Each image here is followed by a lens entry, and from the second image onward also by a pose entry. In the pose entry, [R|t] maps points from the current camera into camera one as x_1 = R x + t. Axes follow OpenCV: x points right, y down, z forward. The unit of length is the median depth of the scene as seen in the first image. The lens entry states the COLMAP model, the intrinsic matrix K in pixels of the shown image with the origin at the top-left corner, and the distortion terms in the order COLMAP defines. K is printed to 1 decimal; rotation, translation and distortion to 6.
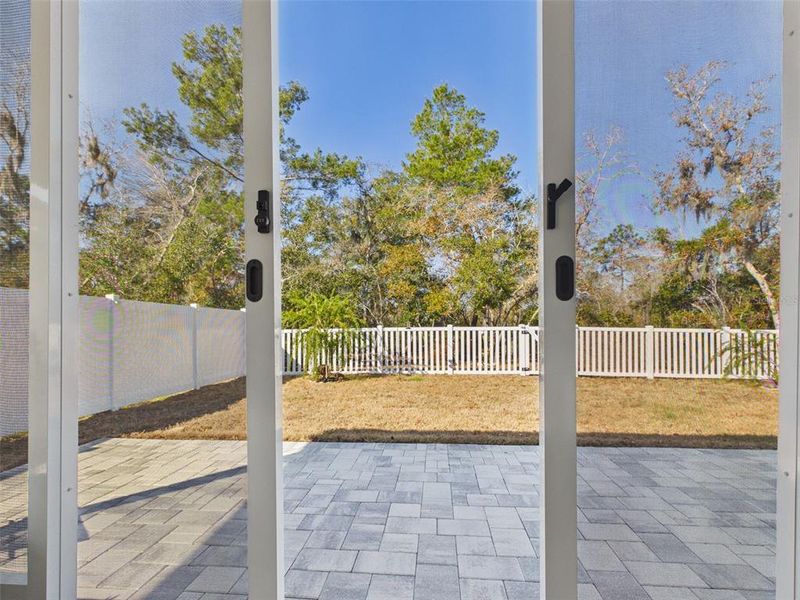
lens RADIAL K [[424.6, 0, 398.1], [0, 424.6, 325.6], [0, 0, 1]] dist [-0.002535, -0.000027]
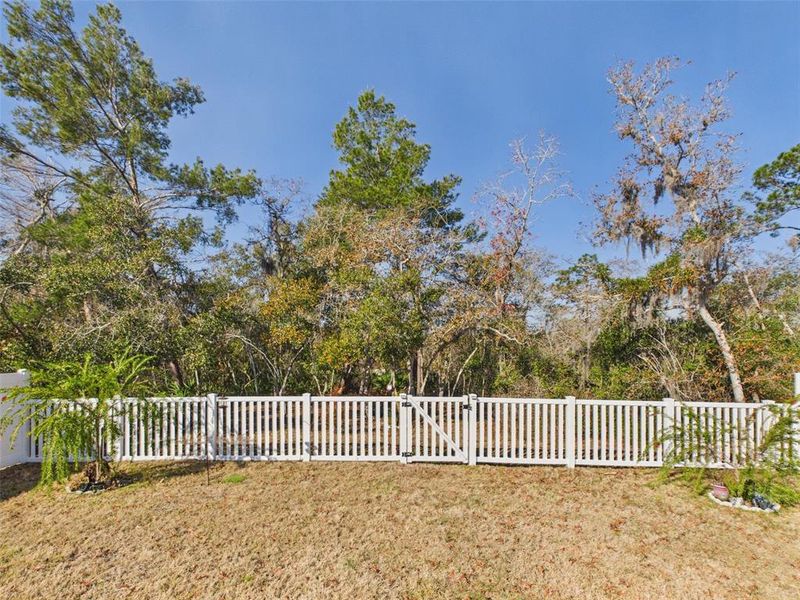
lens RADIAL K [[422.7, 0, 400.7], [0, 422.7, 351.6], [0, 0, 1]] dist [-0.000675, 0.000412]
pose [[0.998766, 0.003741, 0.049527, 0.217537], [-0.003914, 0.999987, 0.003394, -0.068047], [-0.049513, -0.003583, 0.998767, 0.229225]]
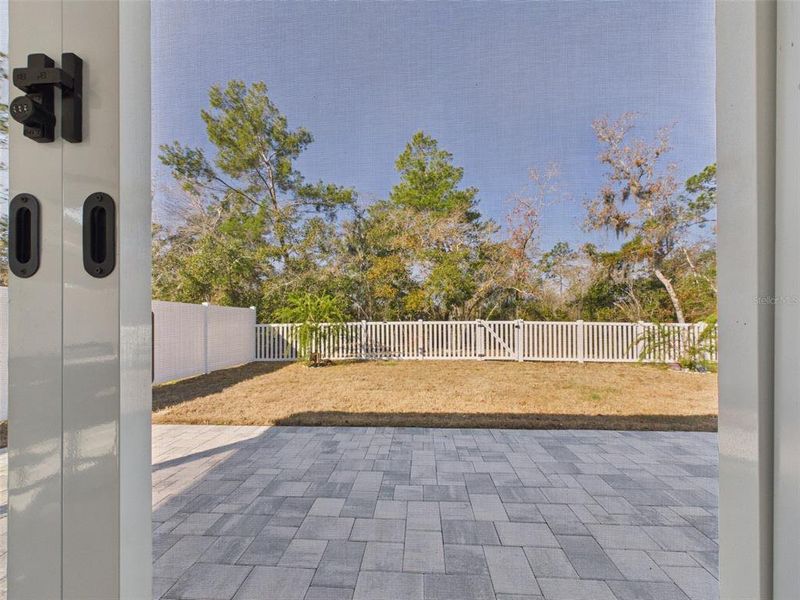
lens RADIAL K [[325.1, 0, 398.7], [0, 325.1, 317.4], [0, 0, 1]] dist [-0.001405, -0.000317]
pose [[0.999791, -0.001279, 0.020423, 0.034692], [0.001451, 0.999964, -0.008403, -0.000395], [-0.020412, 0.008431, 0.999756, 0.047799]]
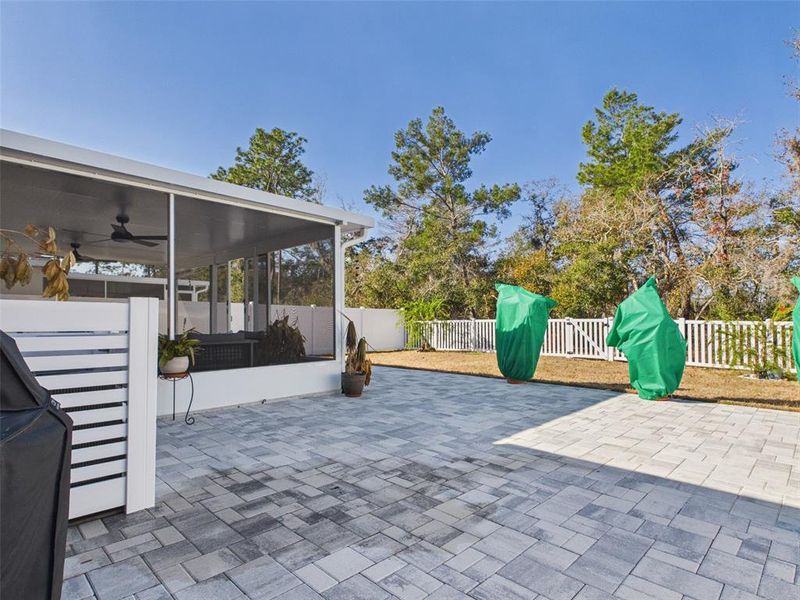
lens RADIAL K [[424.6, 0, 398.1], [0, 424.6, 325.6], [0, 0, 1]] dist [-0.002535, -0.000027]
pose [[0.772082, 0.009608, -0.635450, 0.611448], [0.001566, 0.999854, 0.017020, -0.000756], [0.635521, -0.014136, 0.771954, -0.260971]]
